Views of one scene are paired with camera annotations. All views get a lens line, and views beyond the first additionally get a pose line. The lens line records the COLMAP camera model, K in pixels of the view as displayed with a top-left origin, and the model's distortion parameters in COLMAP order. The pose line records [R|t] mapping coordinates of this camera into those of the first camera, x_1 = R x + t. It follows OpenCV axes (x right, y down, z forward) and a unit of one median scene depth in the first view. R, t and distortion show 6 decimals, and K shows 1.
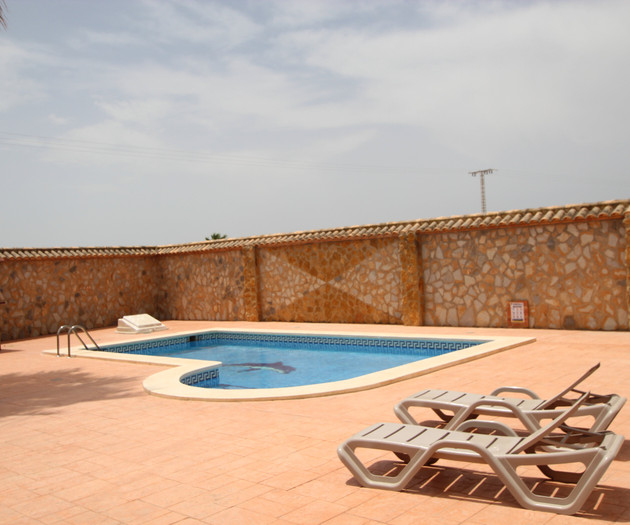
lens RADIAL K [[683.5, 0, 319.1], [0, 683.5, 262.9], [0, 0, 1]] dist [0.006949, 0.000000]
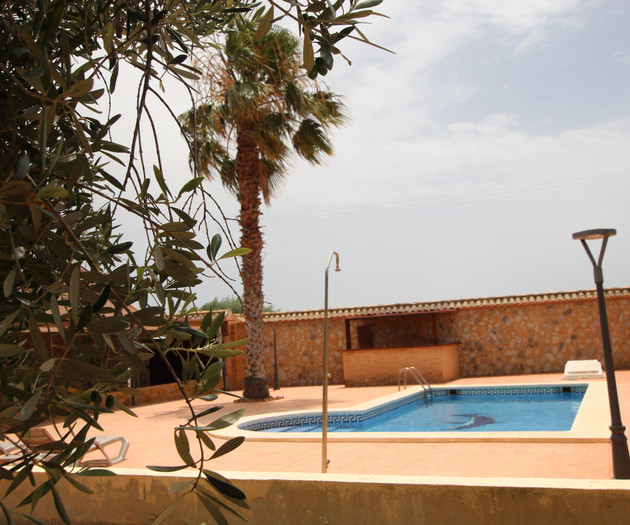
lens RADIAL K [[683.5, 0, 317.6], [0, 683.5, 261.3], [0, 0, 1]] dist [0.006949, 0.000000]
pose [[0.318666, -0.073487, -0.945014, 0.564308], [0.044681, 0.997046, -0.062466, -0.022344], [0.946813, -0.022319, 0.321008, 0.325532]]
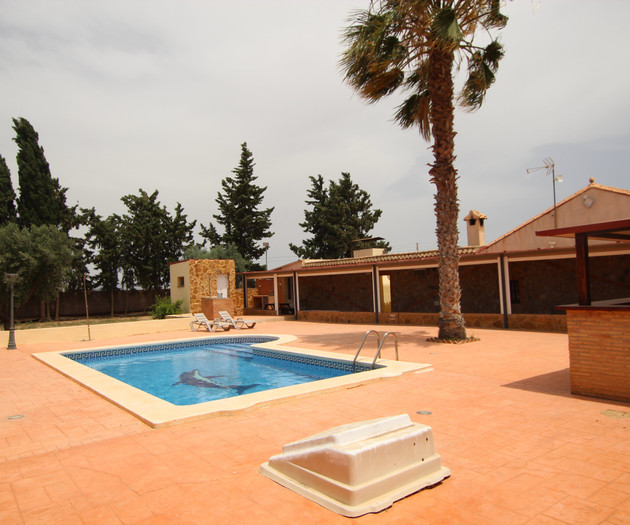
lens RADIAL K [[475.5, 0, 339.3], [0, 475.5, 262.1], [0, 0, 1]] dist [0.044751, -0.034411]
pose [[-0.985724, 0.100073, 0.135399, -0.302752], [0.092450, 0.993818, -0.061478, 0.026469], [-0.140714, -0.048083, -0.988882, 1.188186]]
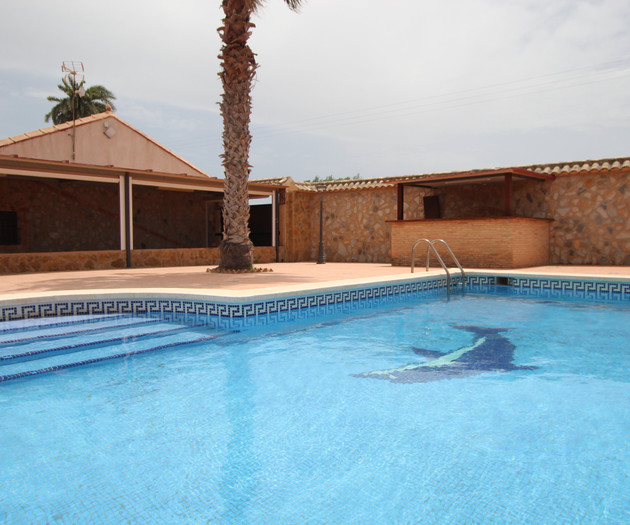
lens RADIAL K [[493.3, 0, 314.8], [0, 493.3, 267.8], [0, 0, 1]] dist [-0.020920, 0.009607]
pose [[-0.015509, 0.112264, -0.993557, 0.167917], [0.011126, 0.993635, 0.112099, 0.042356], [0.999818, -0.009316, -0.016659, 0.632906]]
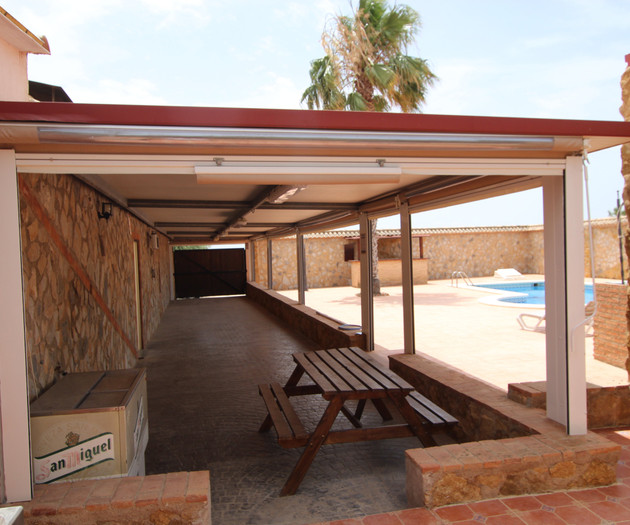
lens RADIAL K [[550.4, 0, 321.4], [0, 550.4, 261.1], [0, 0, 1]] dist [0.017589, 0.009421]
pose [[0.786092, 0.040378, -0.616789, 0.197588], [-0.005901, 0.998309, 0.057833, -0.016202], [0.618081, -0.041822, 0.785001, -0.301945]]
